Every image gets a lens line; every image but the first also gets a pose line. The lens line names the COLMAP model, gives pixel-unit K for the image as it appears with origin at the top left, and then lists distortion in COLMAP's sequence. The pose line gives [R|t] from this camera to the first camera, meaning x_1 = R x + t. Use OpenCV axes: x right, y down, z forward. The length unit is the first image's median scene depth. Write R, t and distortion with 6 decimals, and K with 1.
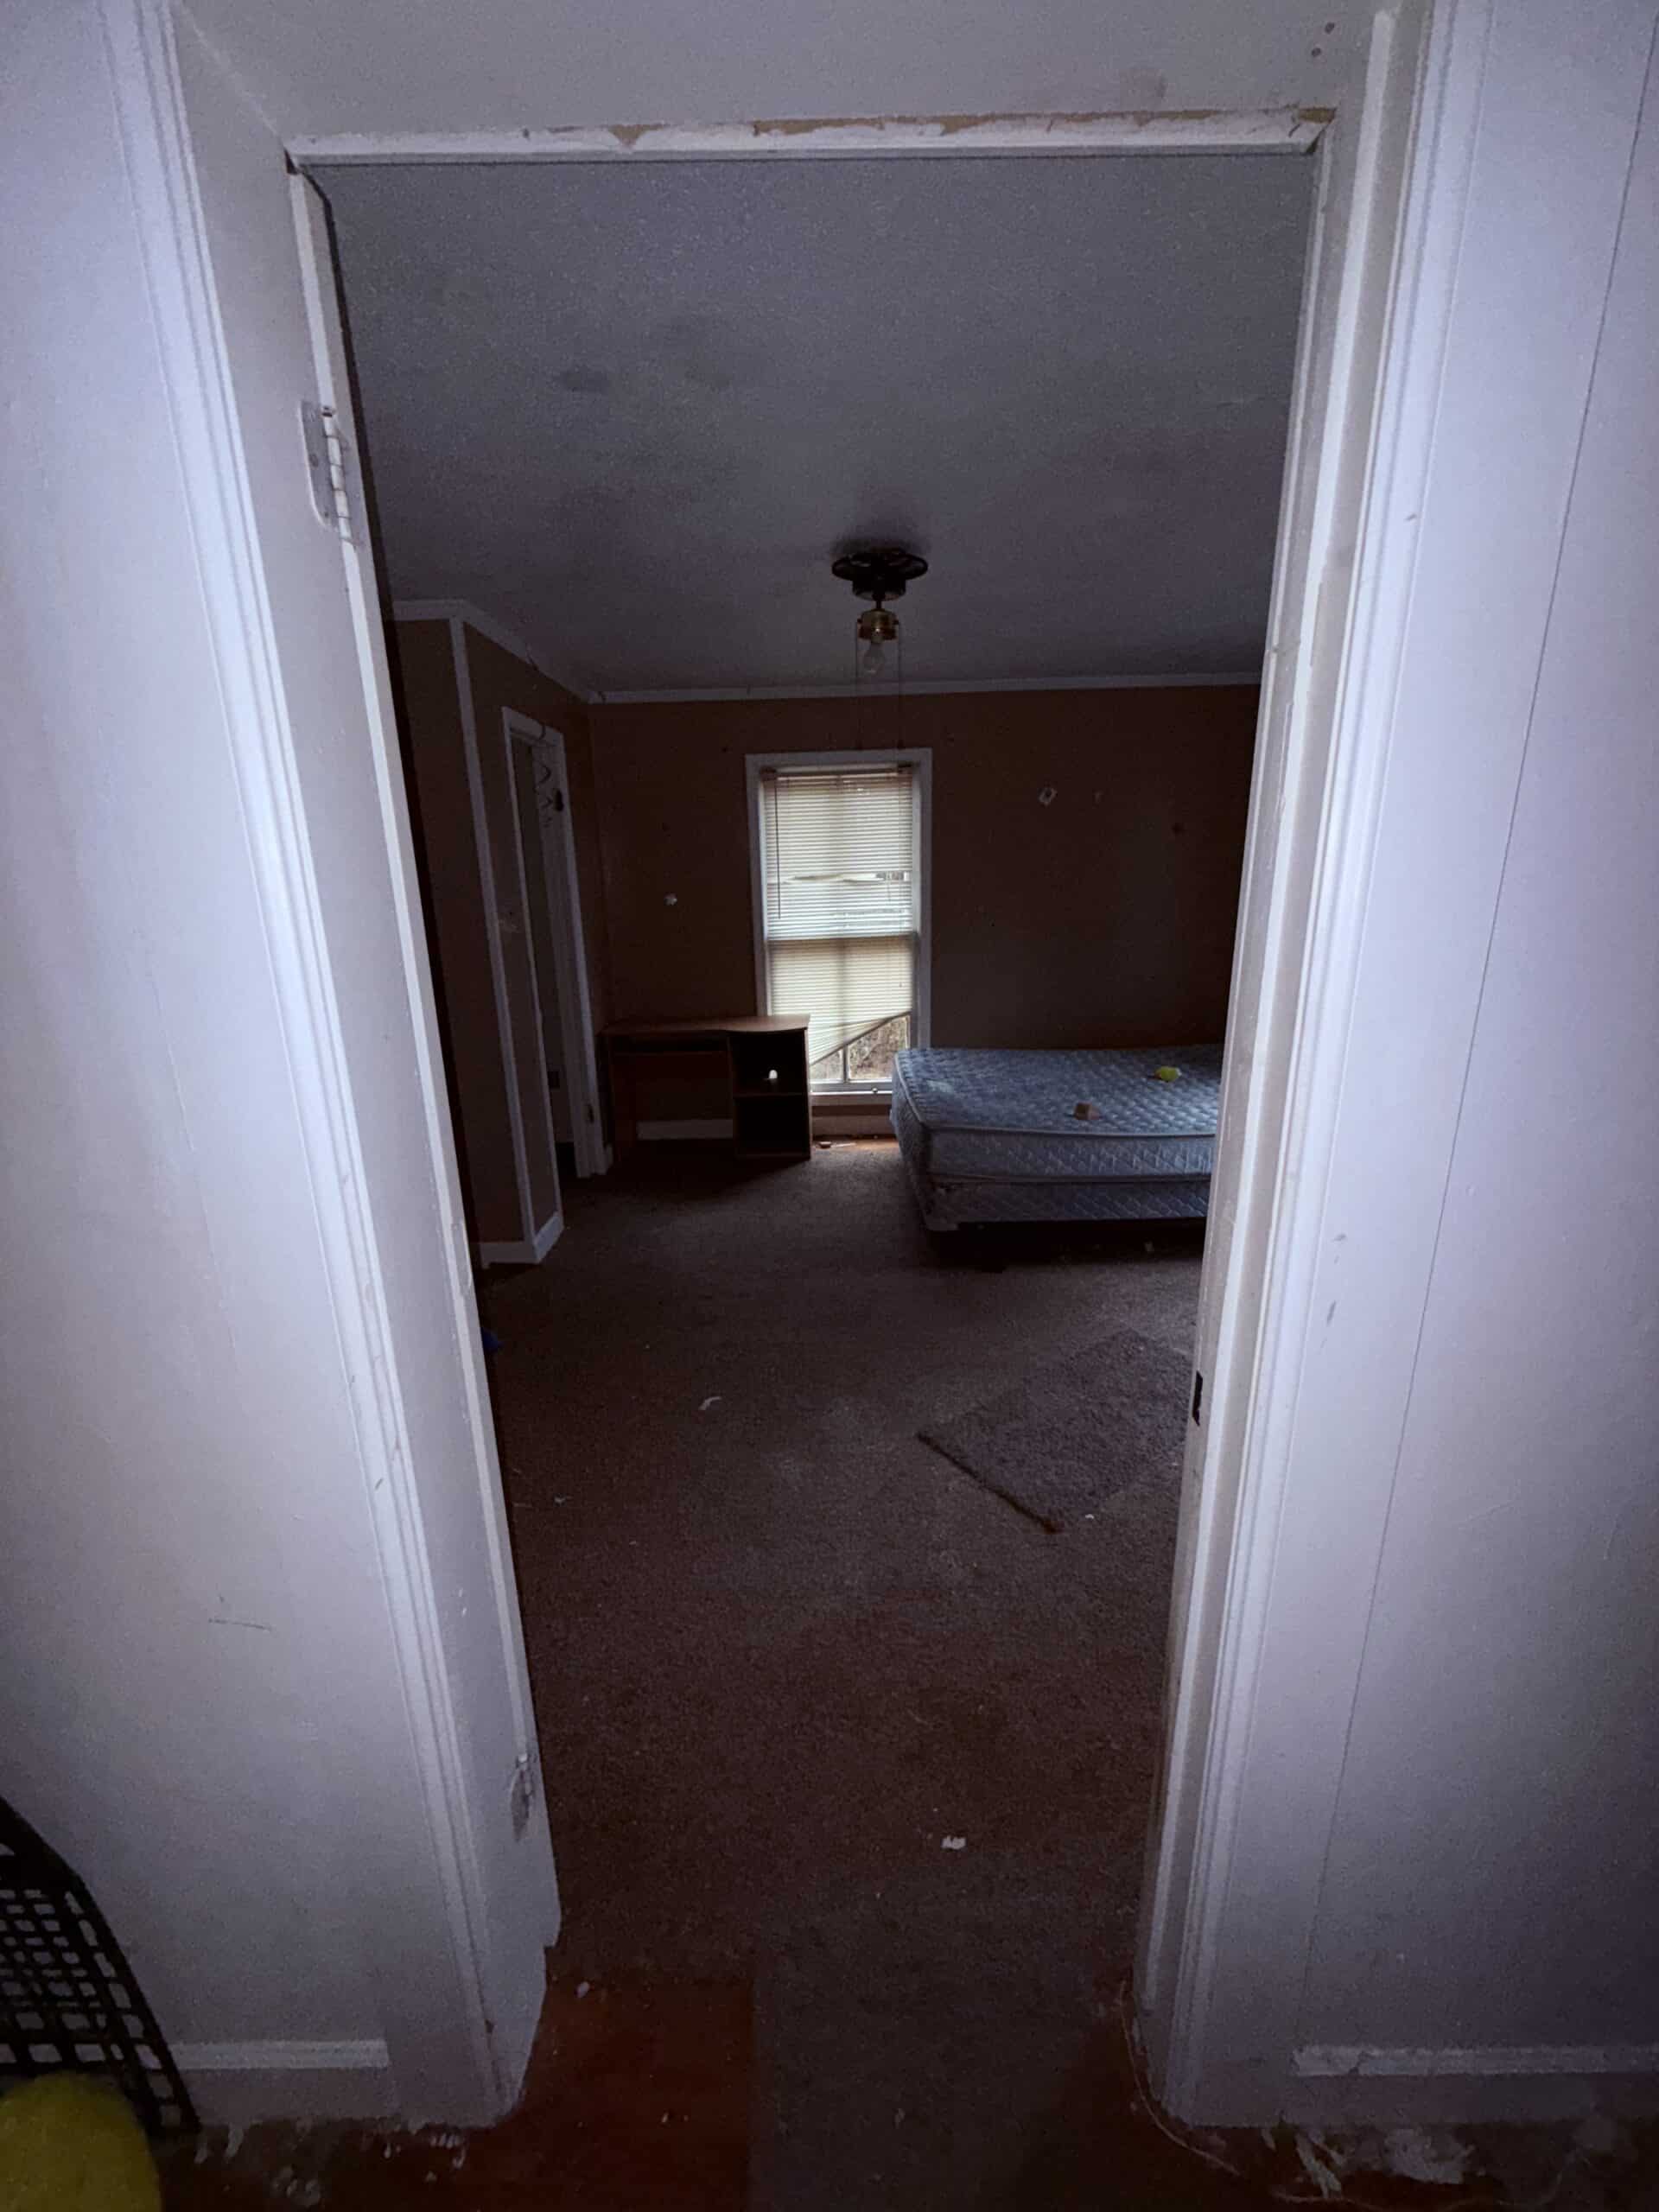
lens RADIAL K [[888.4, 0, 833.8], [0, 888.4, 1105.7], [0, 0, 1]] dist [0.004183, 0.000342]
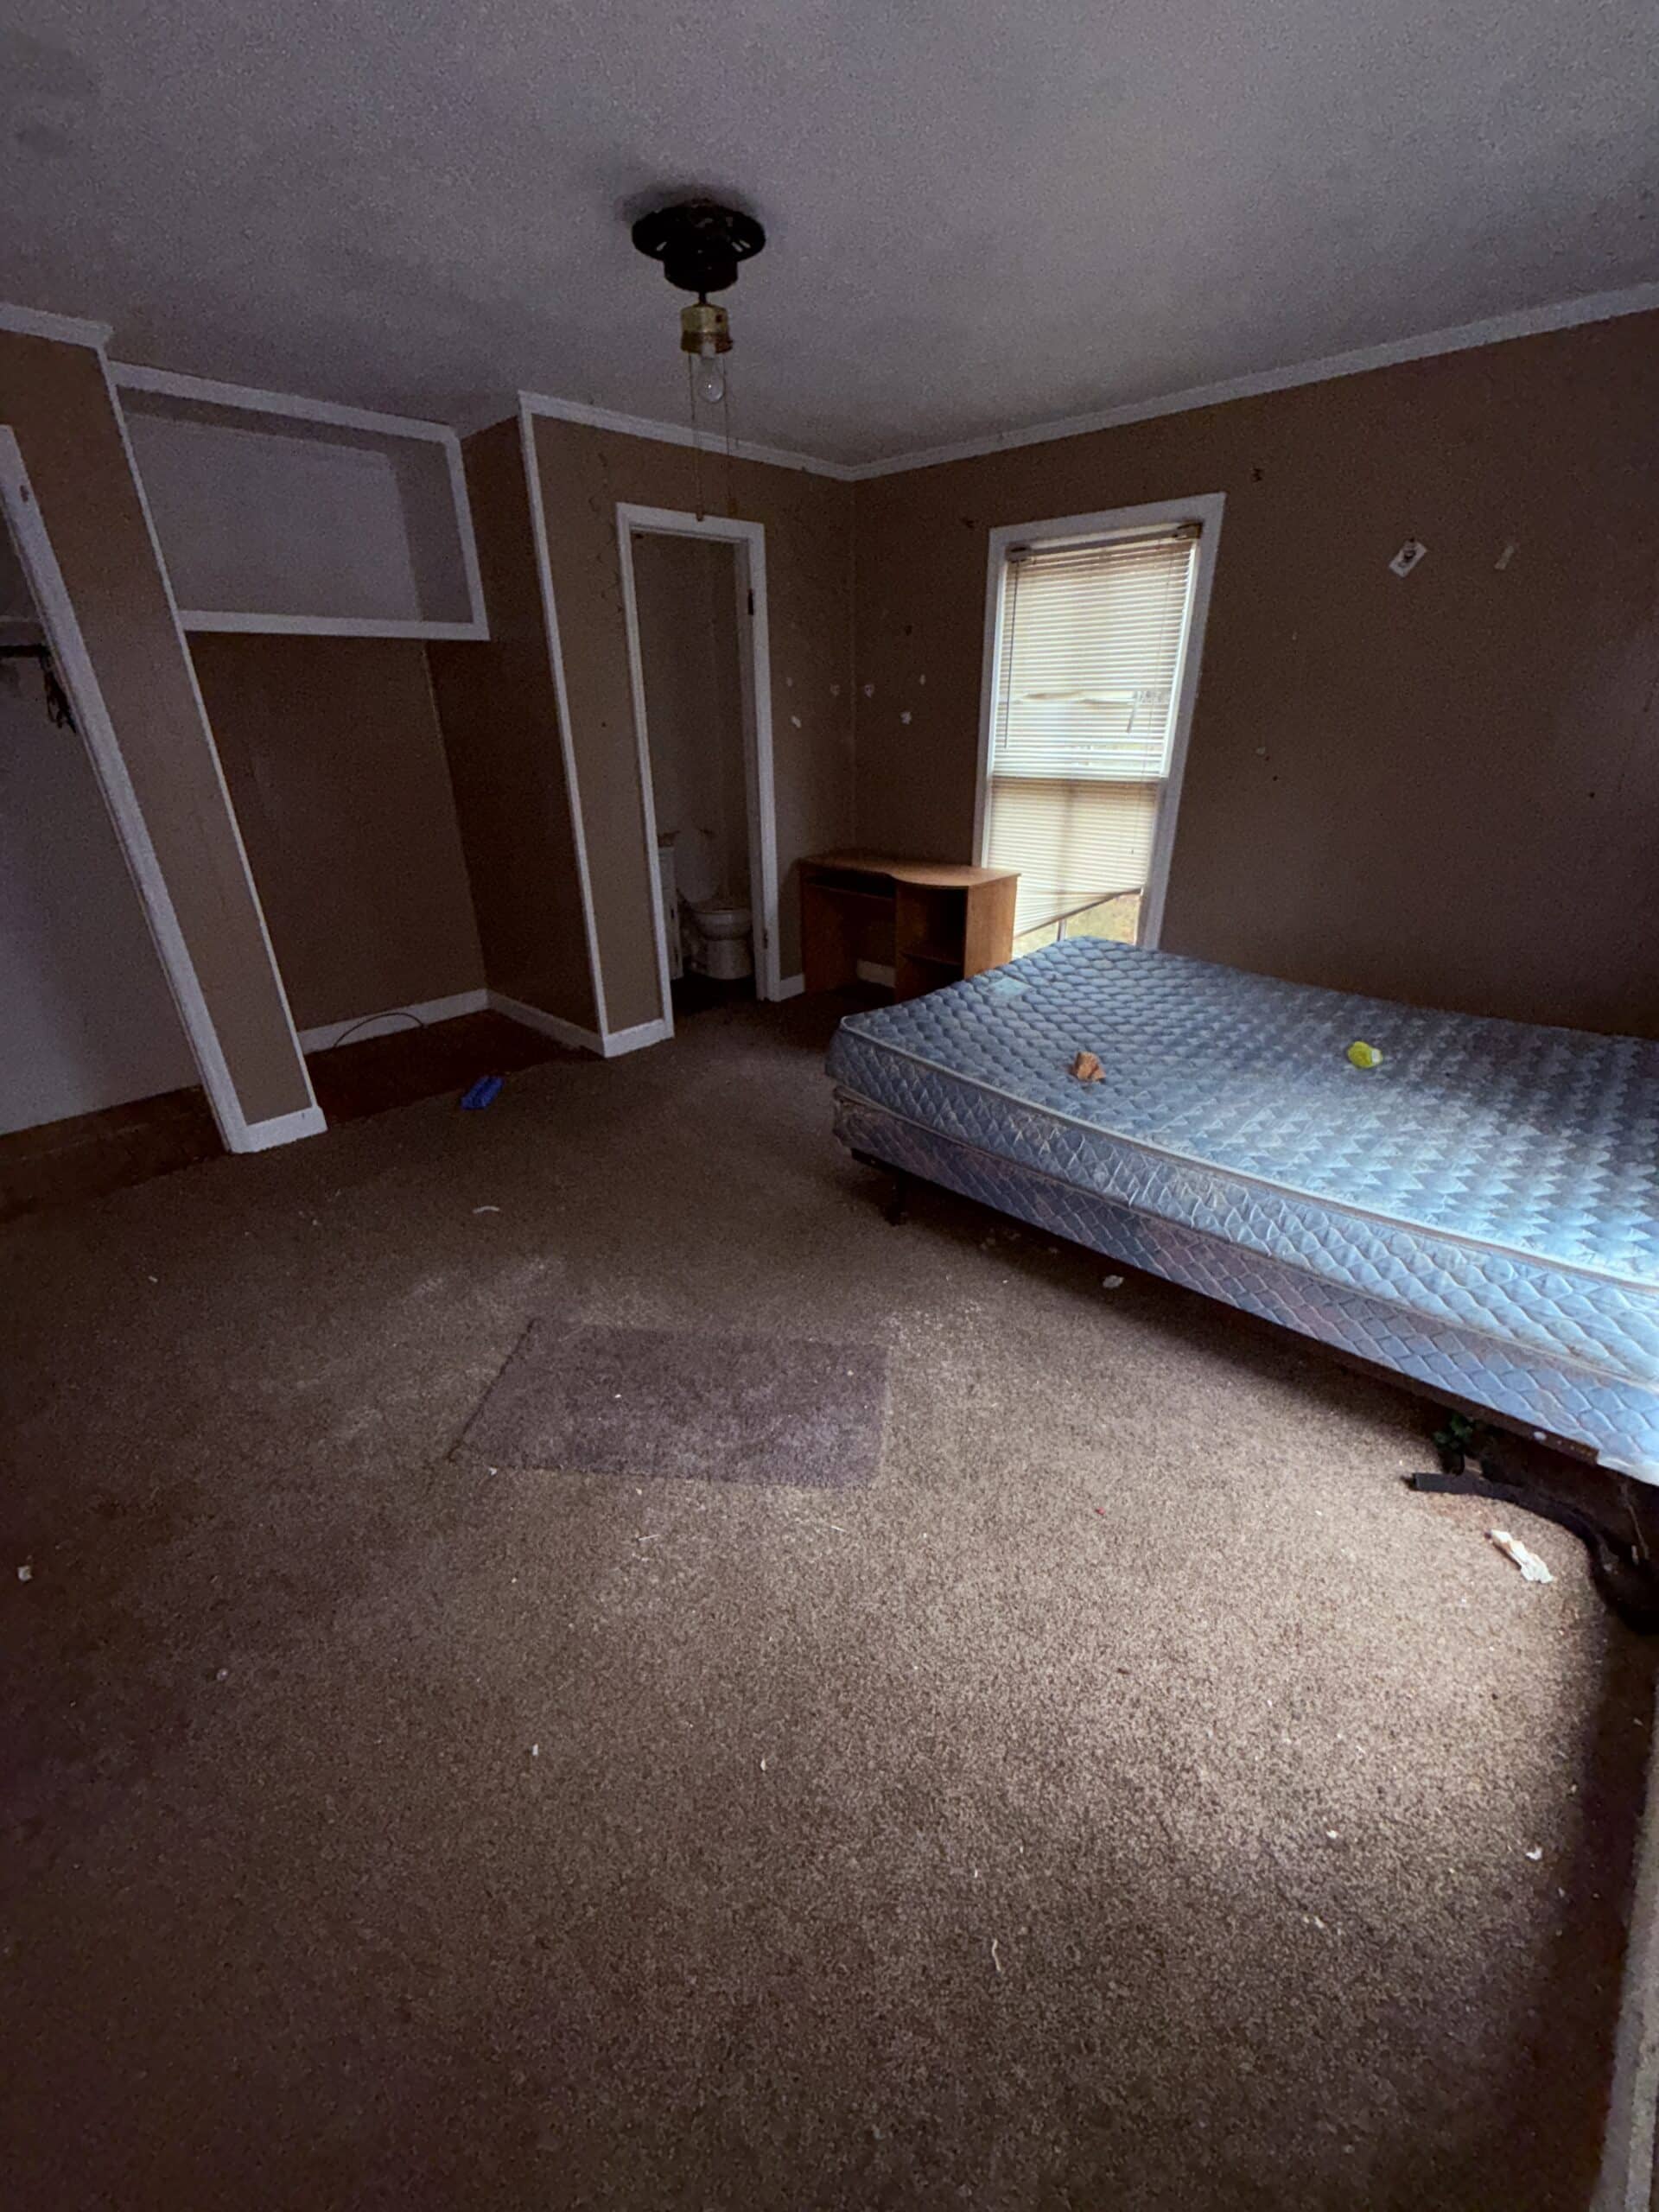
lens RADIAL K [[888.4, 0, 835.0], [0, 888.4, 1107.7], [0, 0, 1]] dist [0.004183, 0.000342]
pose [[0.723350, 0.311561, -0.616193, 0.446799], [-0.189168, 0.947687, 0.257107, -0.080118], [0.664063, -0.069414, 0.744447, 0.272241]]
